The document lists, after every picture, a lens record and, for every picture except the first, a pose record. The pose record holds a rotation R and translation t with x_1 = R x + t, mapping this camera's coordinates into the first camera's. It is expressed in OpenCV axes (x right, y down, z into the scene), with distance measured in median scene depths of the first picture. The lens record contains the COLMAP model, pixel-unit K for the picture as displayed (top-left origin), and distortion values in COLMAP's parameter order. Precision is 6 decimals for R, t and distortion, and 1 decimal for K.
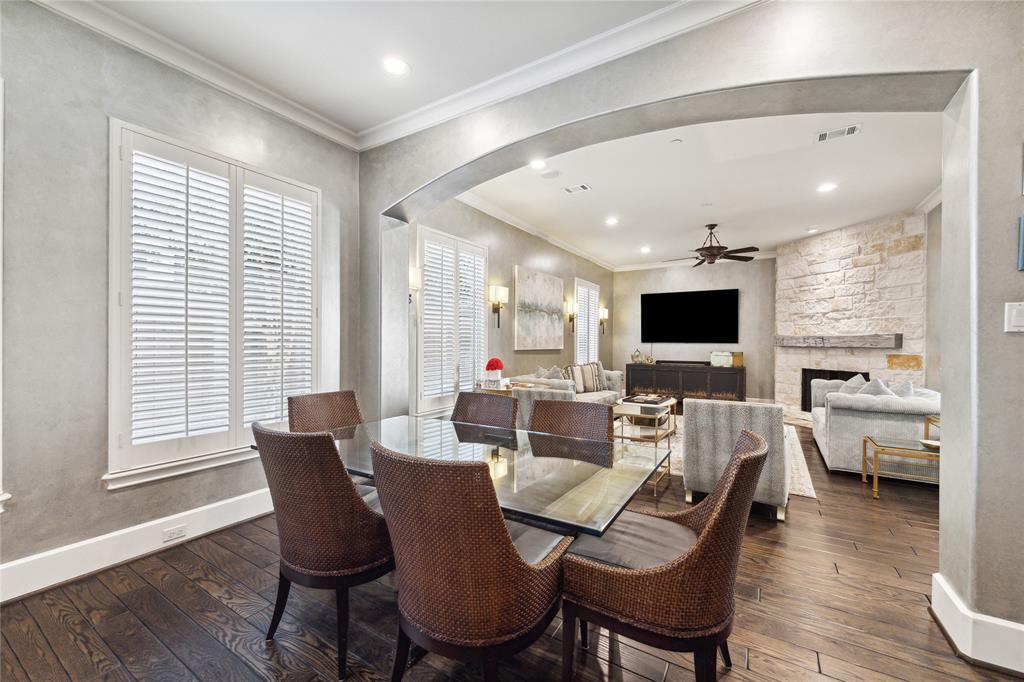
lens RADIAL K [[408.6, 0, 514.8], [0, 408.6, 344.1], [0, 0, 1]] dist [0.008211, -0.000027]
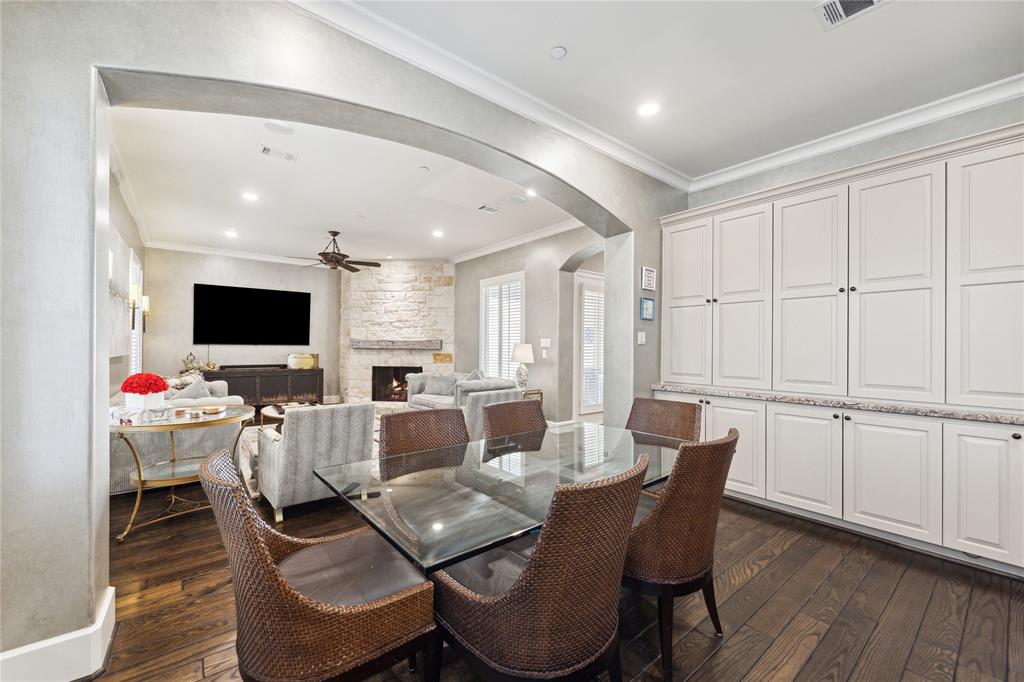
lens RADIAL K [[406.7, 0, 506.4], [0, 406.7, 342.5], [0, 0, 1]] dist [-0.002184, -0.000115]
pose [[0.342200, 0.005443, 0.939611, -0.318176], [-0.001906, 0.999985, -0.005099, -0.006282], [-0.939625, -0.000046, 0.342205, 0.225440]]
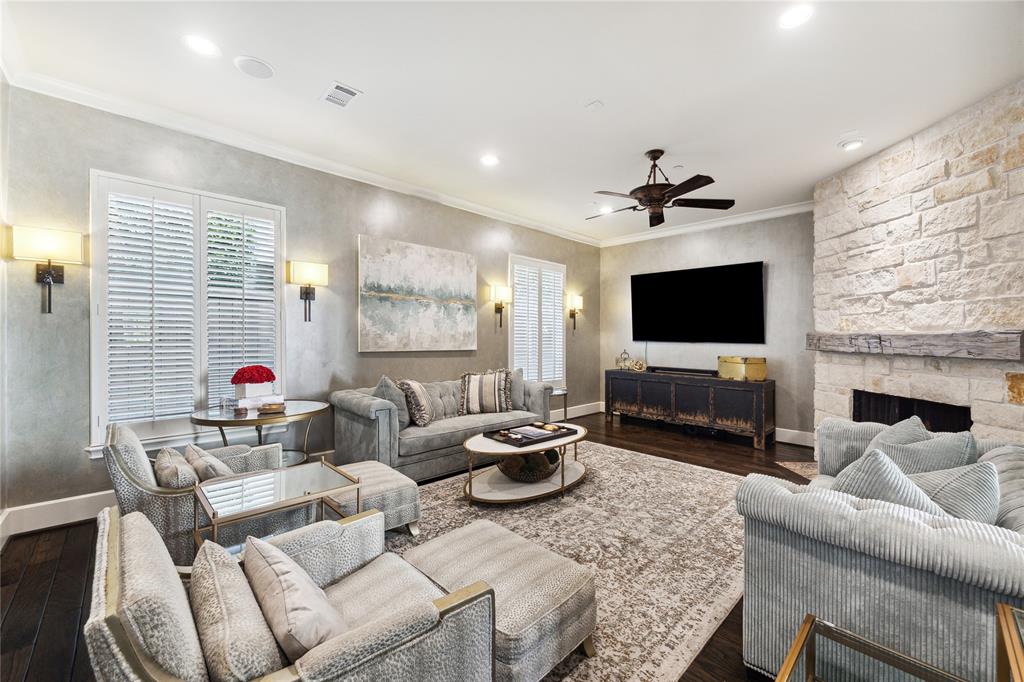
lens RADIAL K [[406.0, 0, 511.8], [0, 406.0, 330.2], [0, 0, 1]] dist [-0.000122, 0.000053]
pose [[0.968860, 0.002078, -0.247601, 0.397547], [-0.007501, 0.999752, -0.020959, -0.009404], [0.247497, 0.022164, 0.968635, 0.340474]]
